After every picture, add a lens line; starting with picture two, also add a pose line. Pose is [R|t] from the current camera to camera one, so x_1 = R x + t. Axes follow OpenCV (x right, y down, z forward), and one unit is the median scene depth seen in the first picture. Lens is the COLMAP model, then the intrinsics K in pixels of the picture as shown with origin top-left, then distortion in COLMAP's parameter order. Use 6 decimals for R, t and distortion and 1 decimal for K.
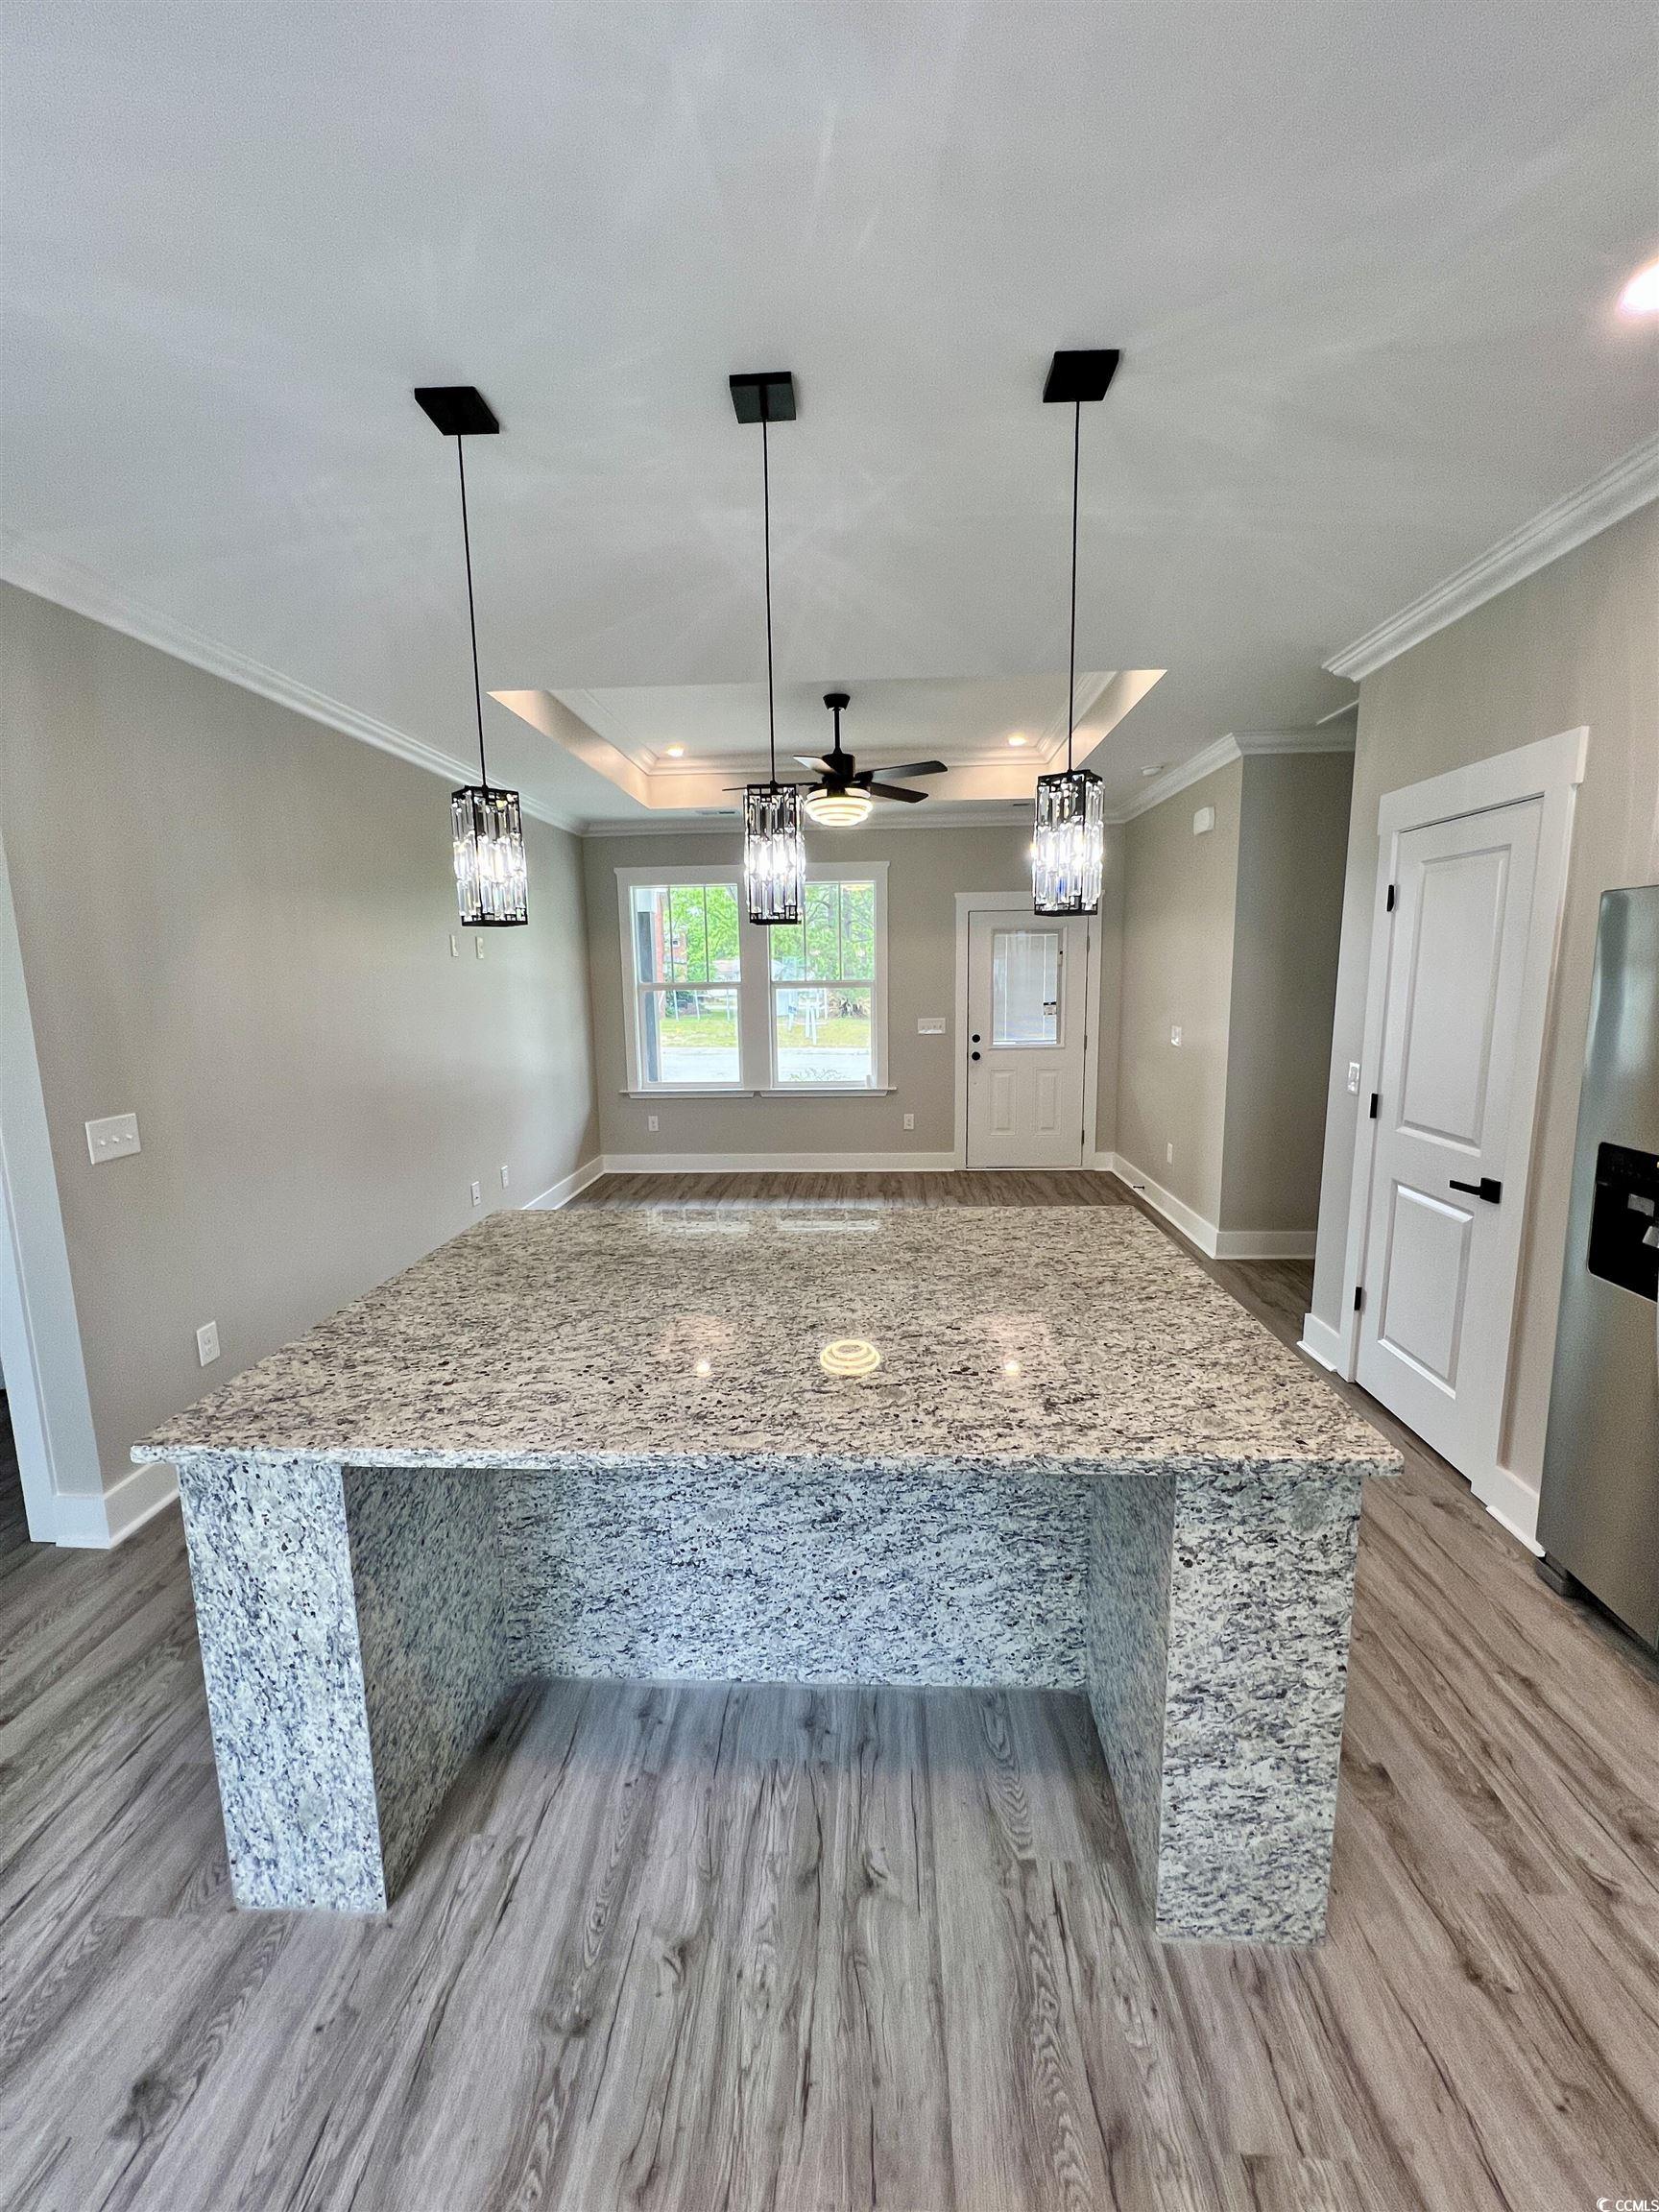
lens RADIAL K [[889.5, 0, 829.5], [0, 889.5, 1106.0], [0, 0, 1]] dist [-0.001391, 0.000245]
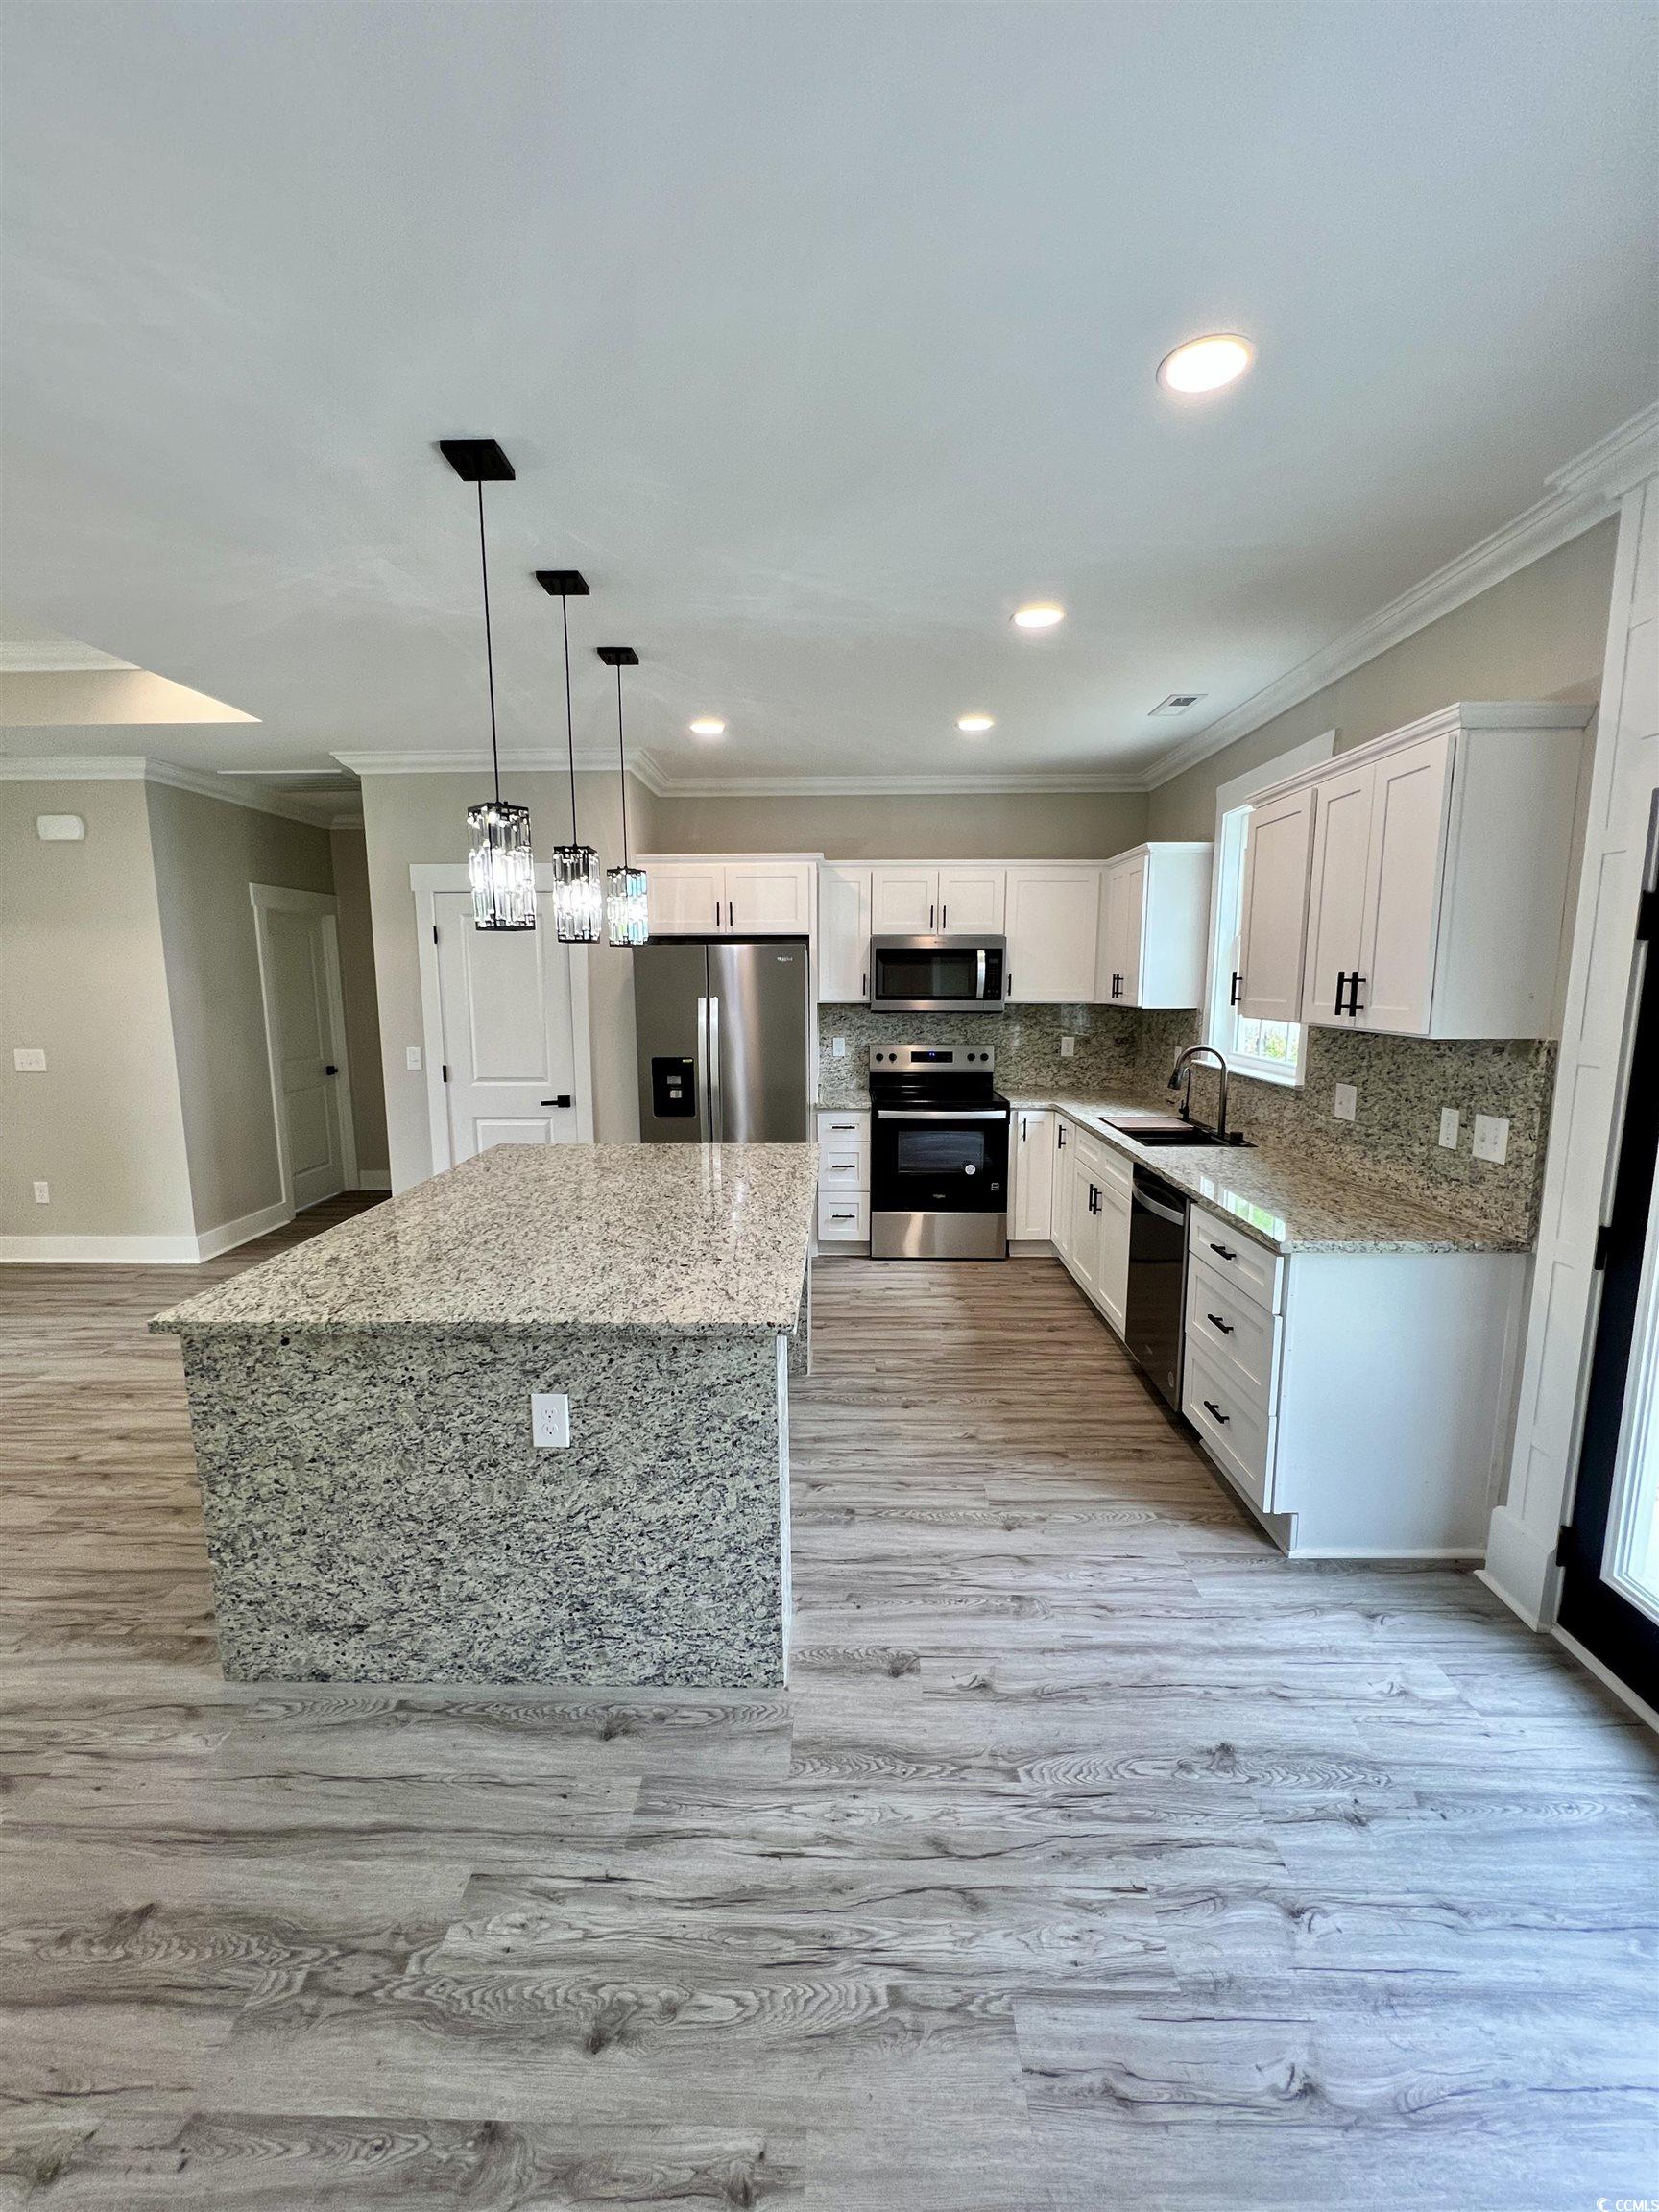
lens RADIAL K [[889.5, 0, 829.5], [0, 889.5, 1106.0], [0, 0, 1]] dist [-0.001391, 0.000245]
pose [[-0.037208, -0.130273, 0.990780, -1.628652], [0.157626, 0.978290, 0.134550, -0.084030], [-0.986798, 0.161179, -0.015866, 0.722105]]
